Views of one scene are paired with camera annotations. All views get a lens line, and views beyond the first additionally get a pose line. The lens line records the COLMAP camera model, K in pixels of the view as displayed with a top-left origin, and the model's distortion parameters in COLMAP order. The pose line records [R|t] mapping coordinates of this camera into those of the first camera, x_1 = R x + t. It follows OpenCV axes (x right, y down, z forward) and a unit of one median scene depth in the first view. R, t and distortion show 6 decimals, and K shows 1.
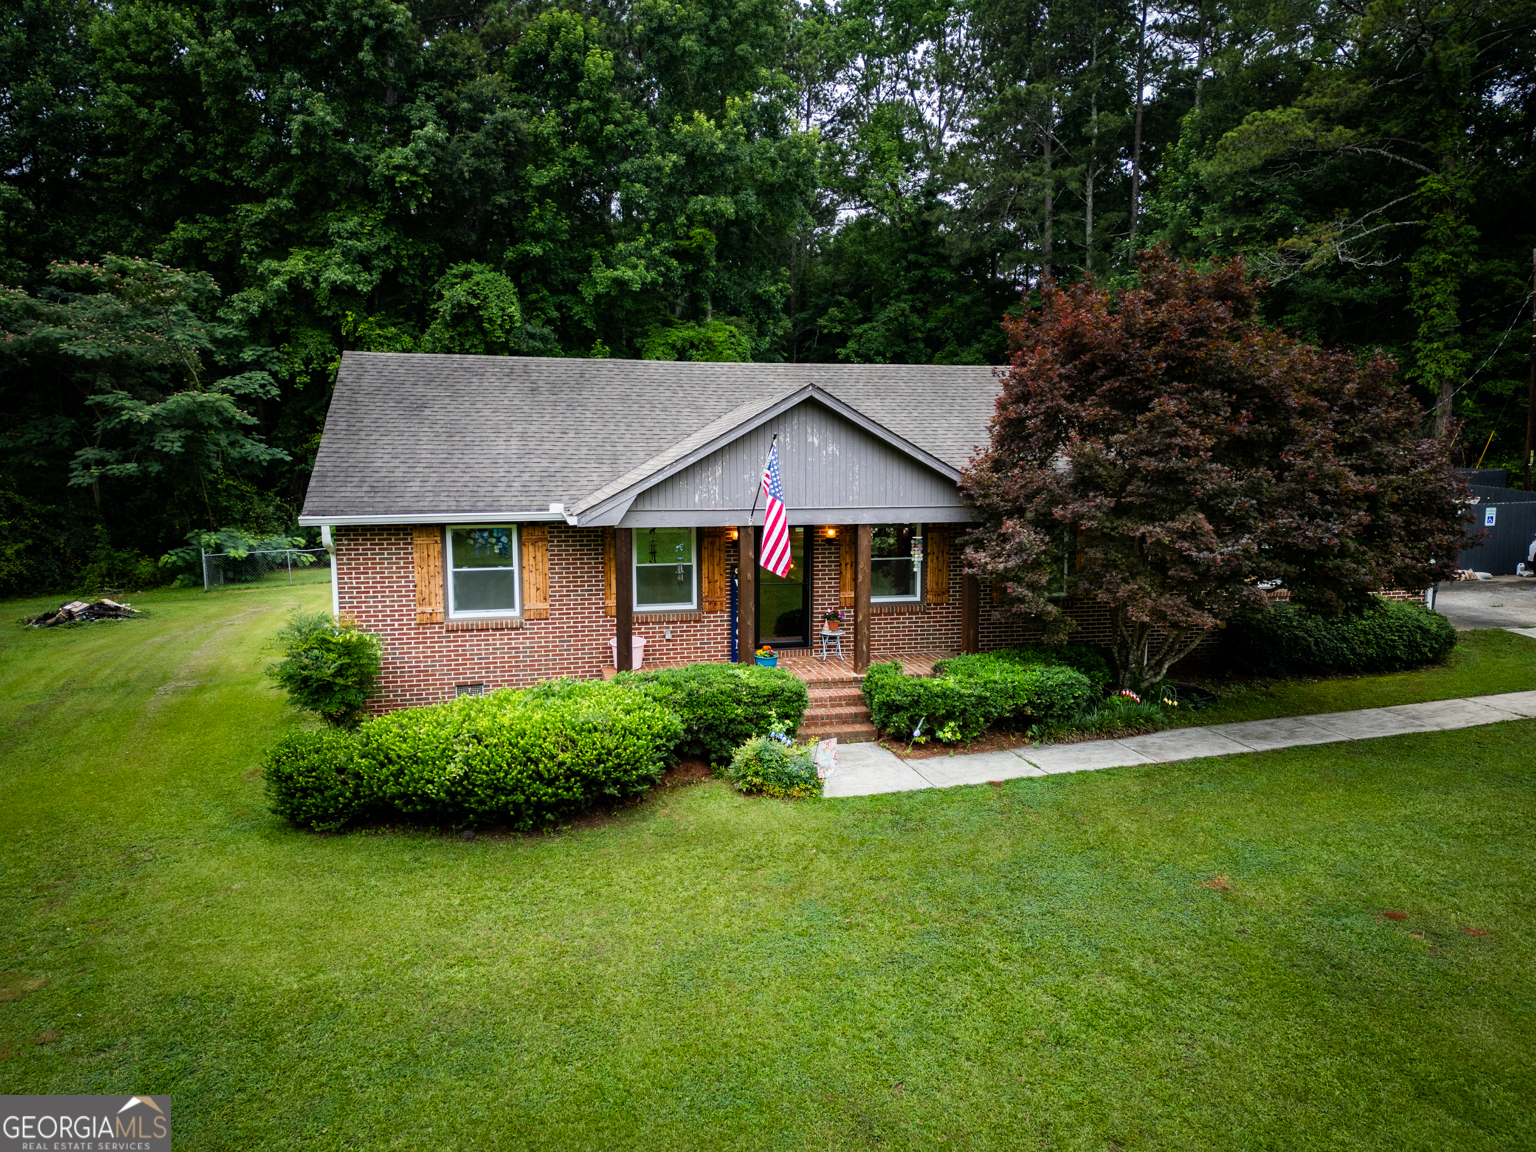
lens RADIAL K [[1072.1, 0, 789.5], [0, 1072.1, 582.9], [0, 0, 1]] dist [0.072720, -0.064218]
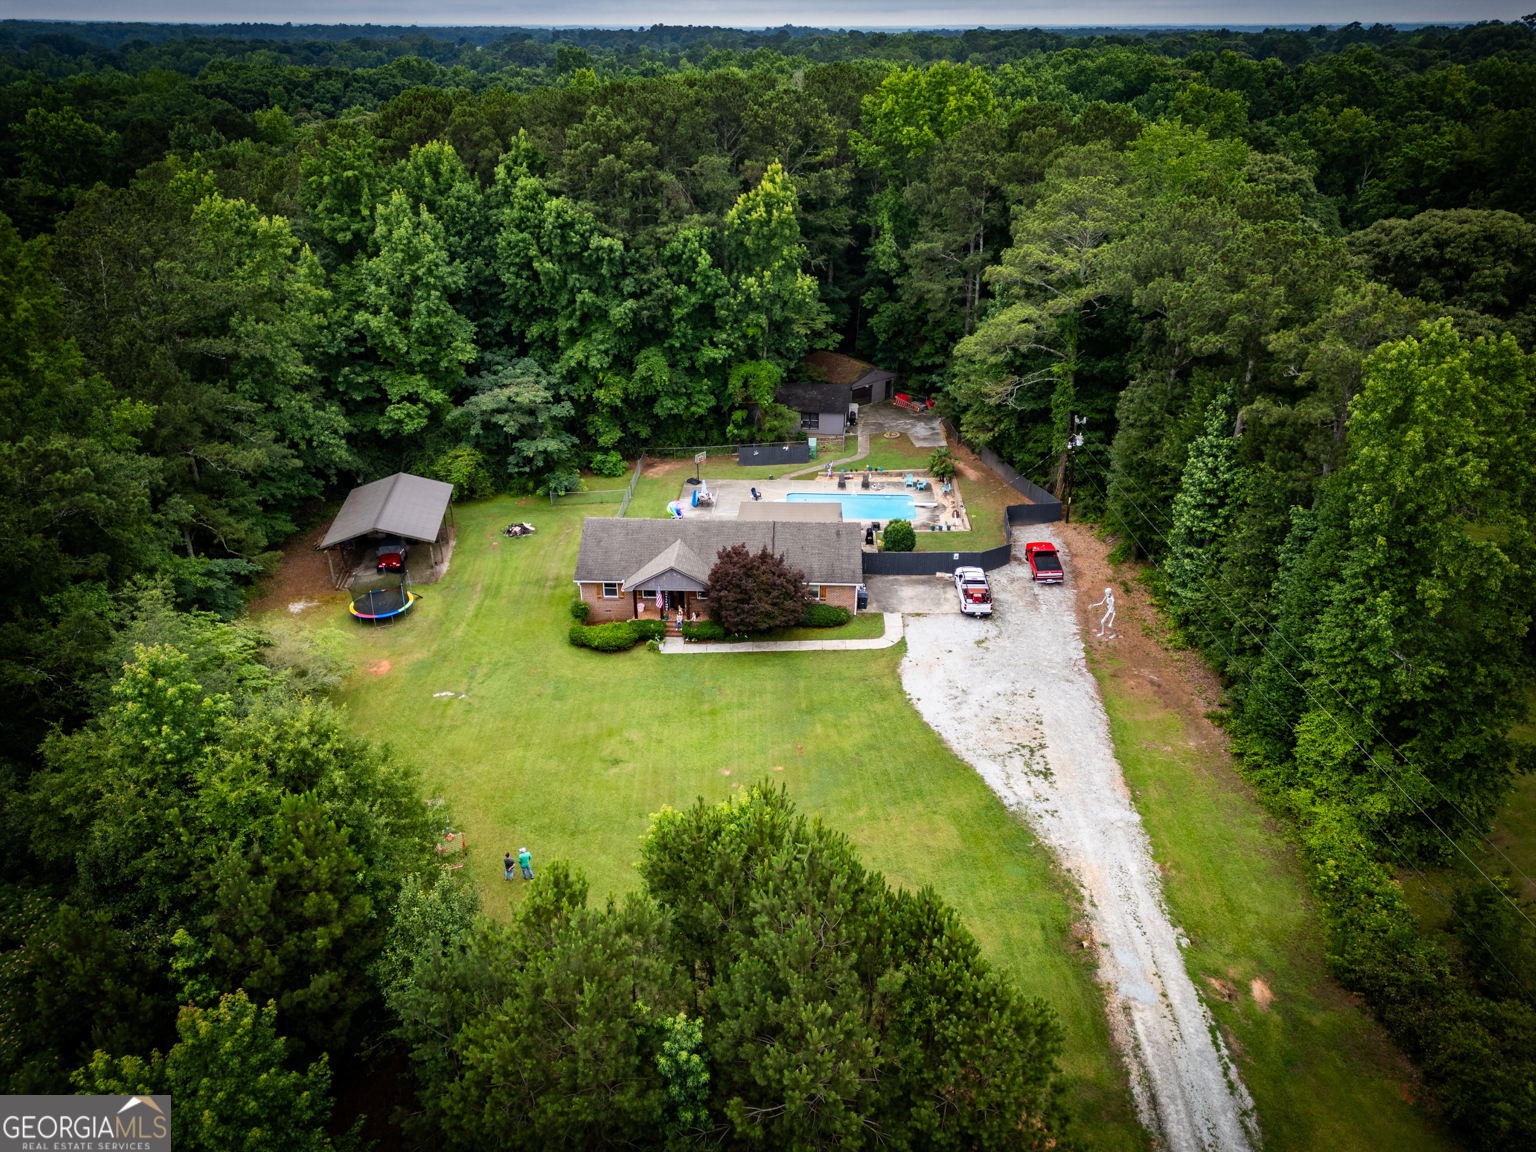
lens RADIAL K [[1072.1, 0, 775.8], [0, 1072.1, 574.0], [0, 0, 1]] dist [0.072720, -0.064218]
pose [[0.960376, 0.126520, -0.248337, 0.623586], [-0.036756, 0.940738, 0.337136, -0.671182], [0.276274, -0.314650, 0.908112, -1.208057]]
